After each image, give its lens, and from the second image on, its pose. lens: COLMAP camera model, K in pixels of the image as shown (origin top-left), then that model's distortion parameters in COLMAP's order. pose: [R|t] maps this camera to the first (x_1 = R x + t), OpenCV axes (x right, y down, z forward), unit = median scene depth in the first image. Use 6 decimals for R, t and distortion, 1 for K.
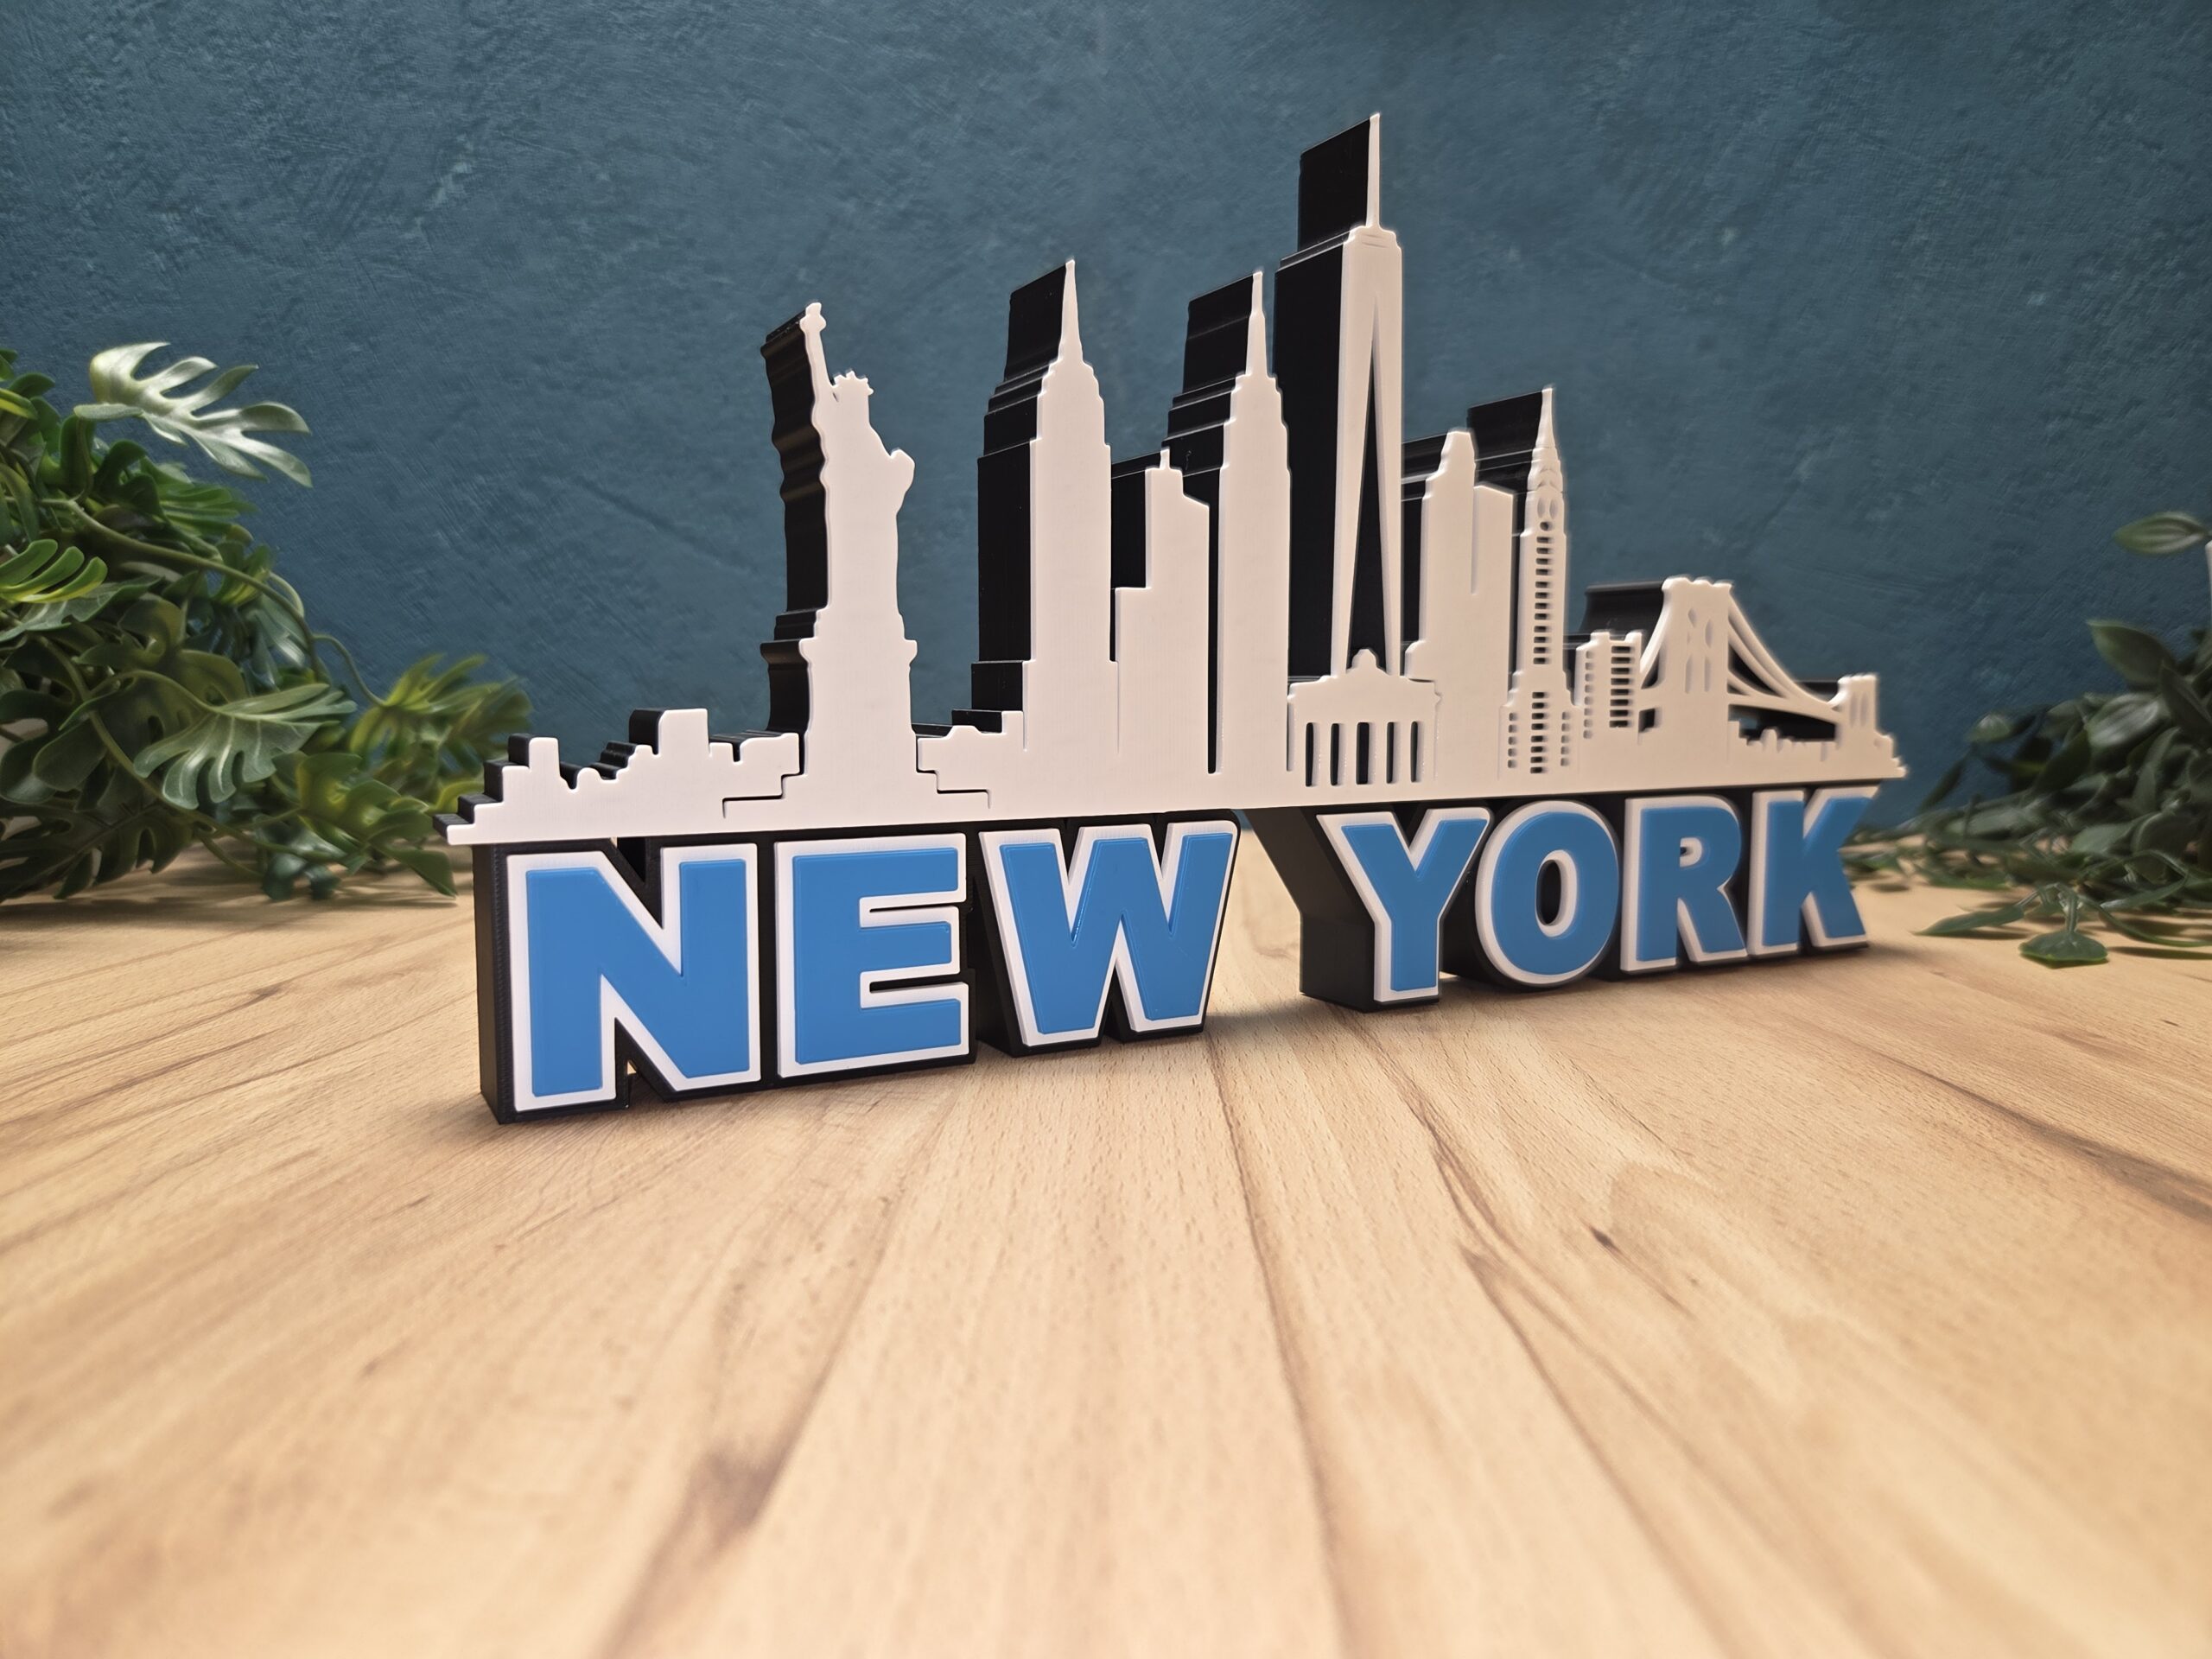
lens RADIAL K [[1526.2, 0, 1106.0], [0, 1526.2, 829.5], [0, 0, 1]] dist [0.045201, -0.051394]
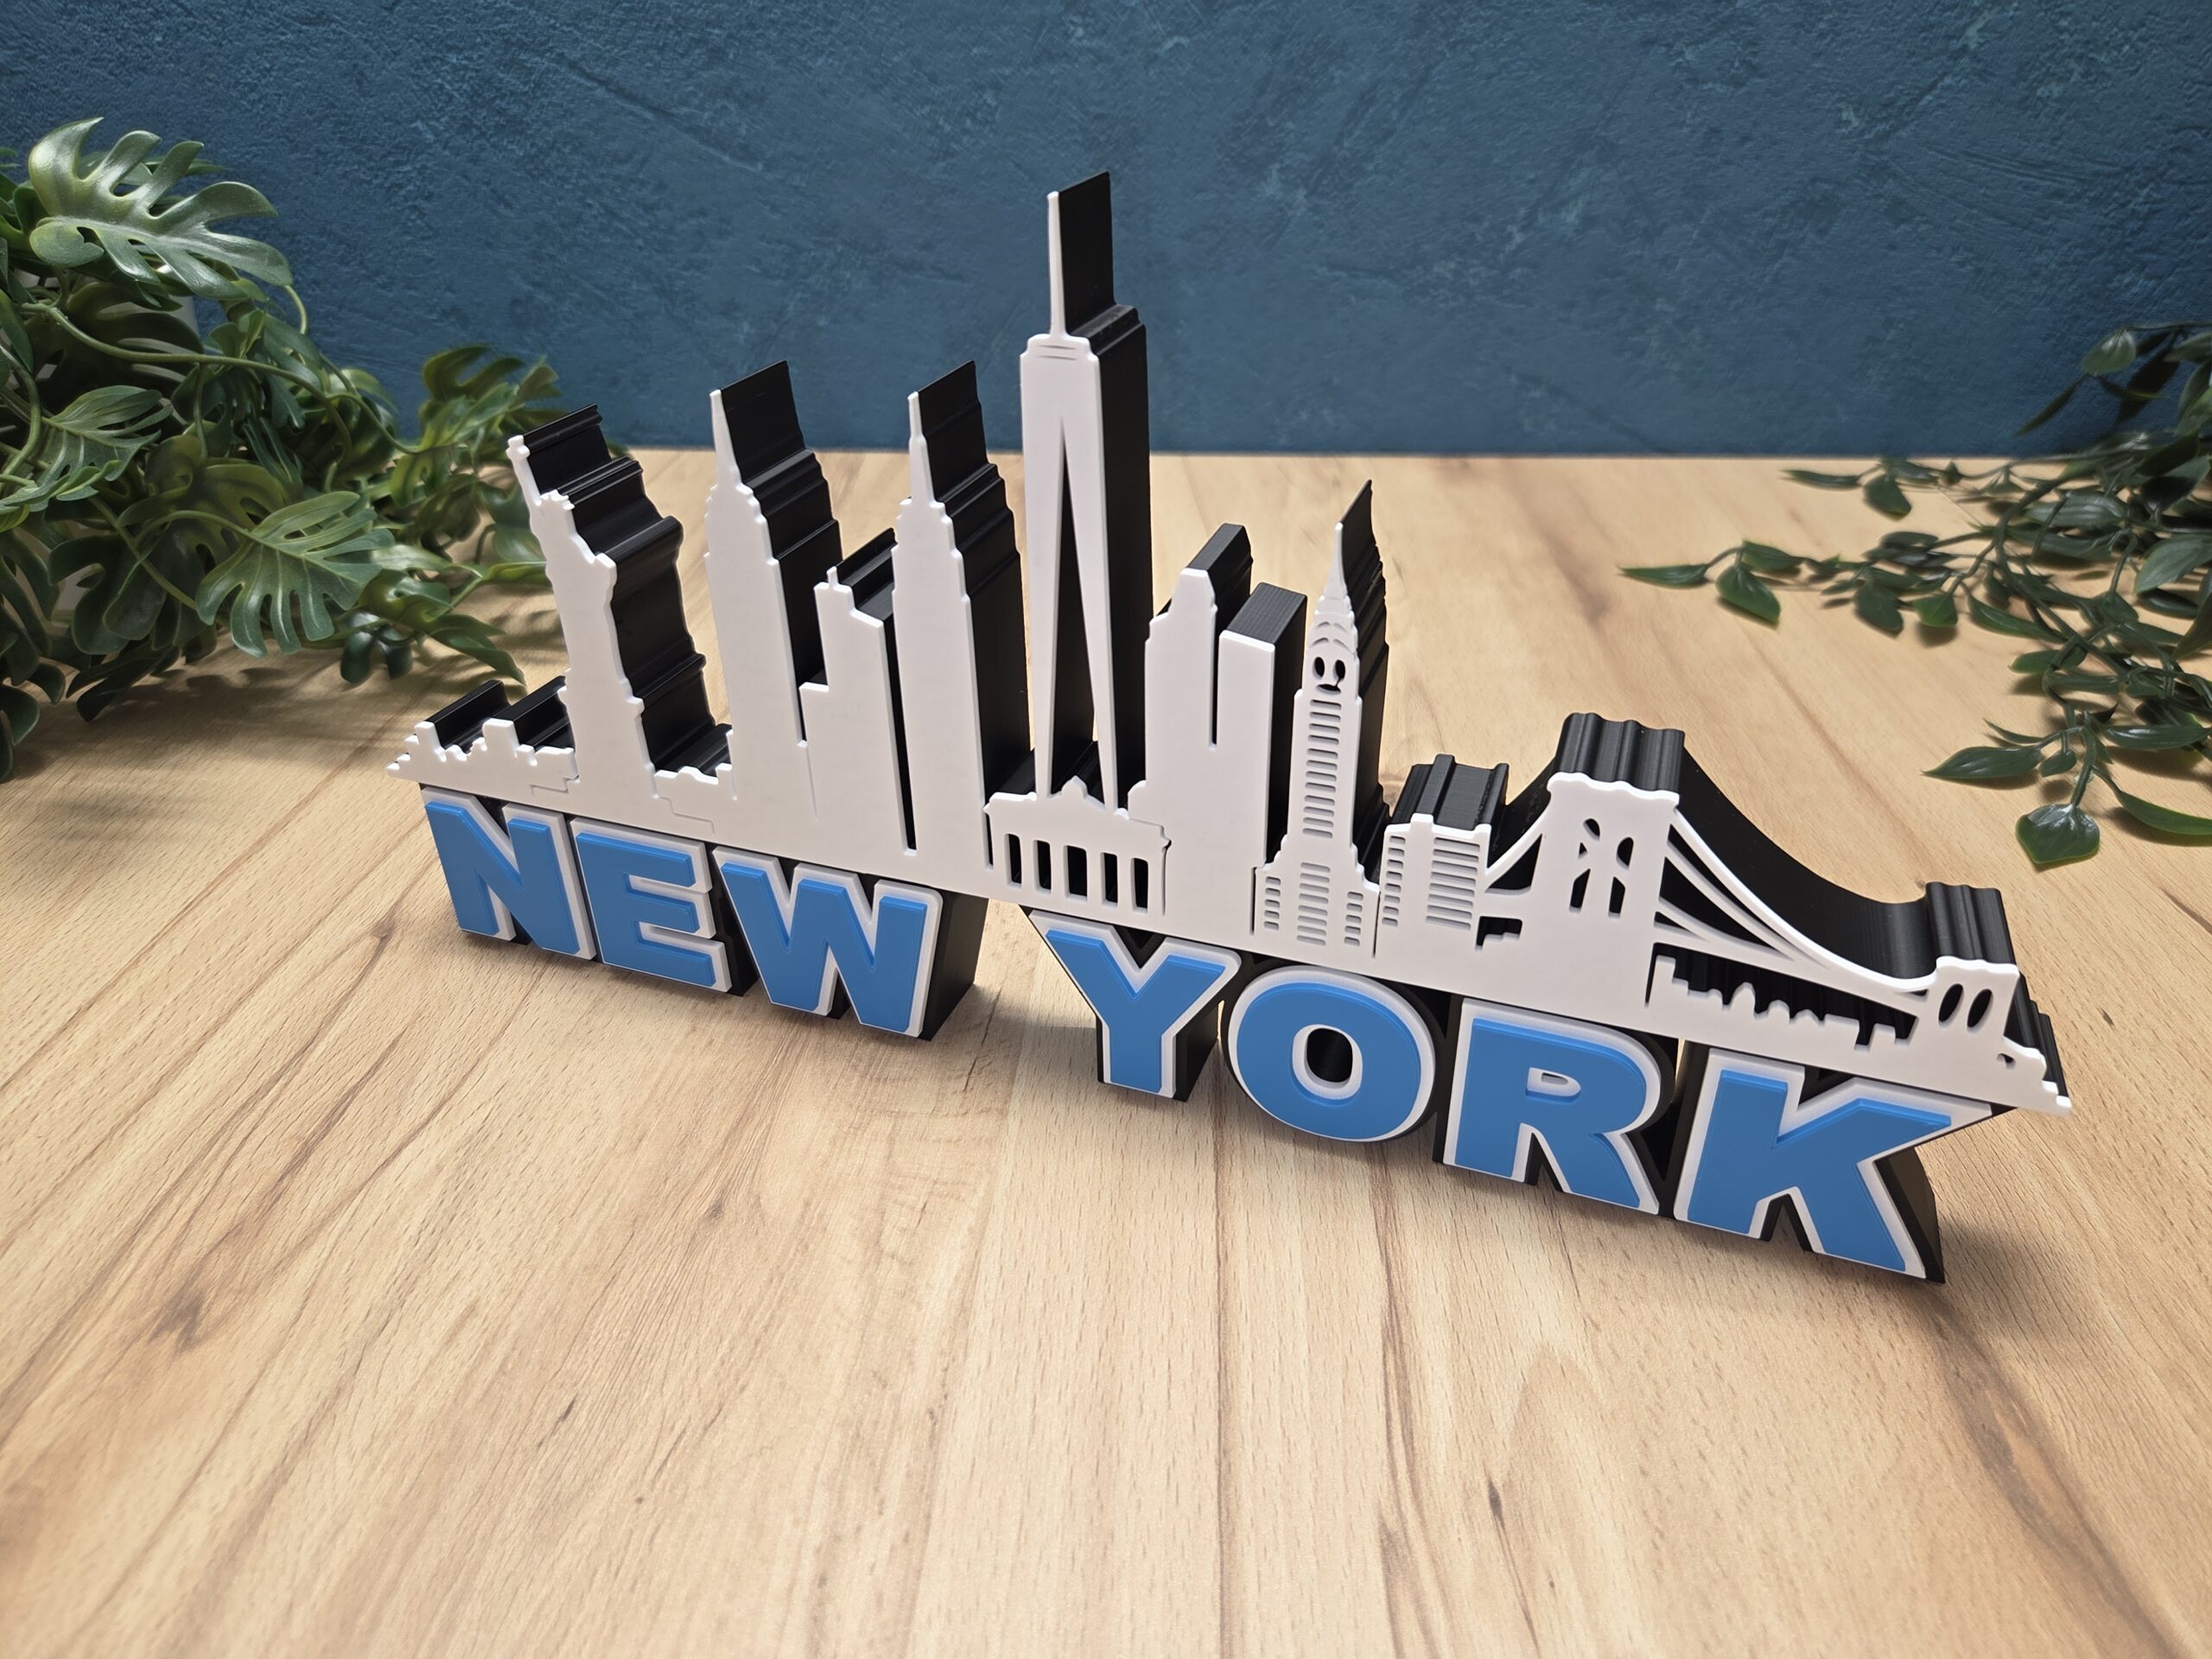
lens RADIAL K [[1521.1, 0, 1109.6], [0, 1521.1, 809.3], [0, 0, 1]] dist [0.046100, -0.046977]
pose [[0.998970, 0.007475, -0.044763, 0.026478], [0.012799, 0.899902, 0.435905, -0.365101], [0.043541, -0.436029, 0.898879, 0.044463]]
